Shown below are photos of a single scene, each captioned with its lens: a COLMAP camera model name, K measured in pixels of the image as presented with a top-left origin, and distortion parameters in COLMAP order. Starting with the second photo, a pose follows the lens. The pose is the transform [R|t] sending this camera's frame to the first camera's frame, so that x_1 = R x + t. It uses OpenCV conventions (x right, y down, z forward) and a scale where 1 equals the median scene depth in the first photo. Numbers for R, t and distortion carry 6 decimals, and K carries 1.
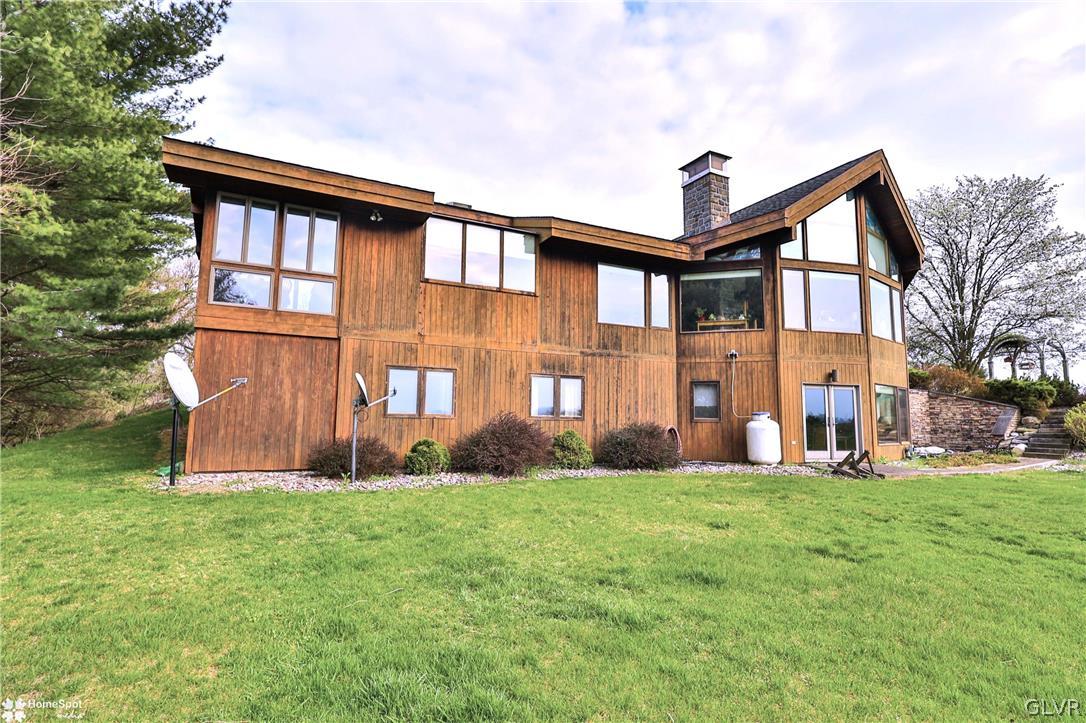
lens RADIAL K [[535.6, 0, 544.1], [0, 535.6, 360.4], [0, 0, 1]] dist [0.001598, 0.000395]
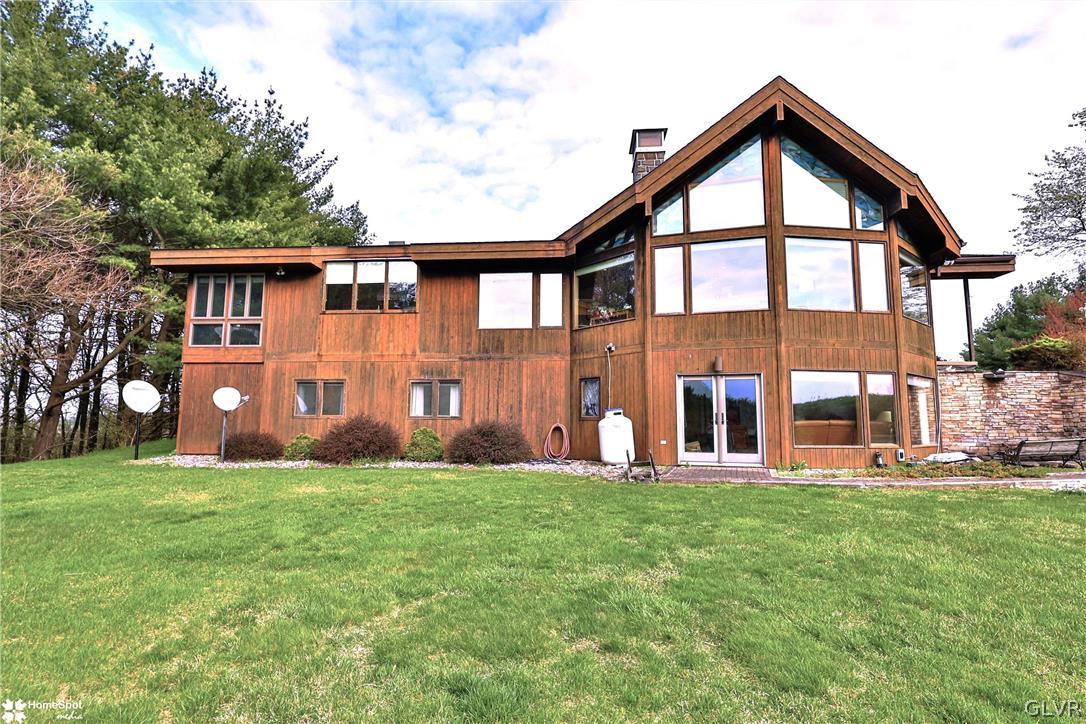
lens RADIAL K [[535.6, 0, 545.1], [0, 535.6, 363.7], [0, 0, 1]] dist [0.001598, 0.000395]
pose [[0.852387, -0.063419, -0.519052, 0.768251], [0.063594, 0.997823, -0.017484, 0.026411], [0.519030, -0.018105, 0.854564, 0.141169]]
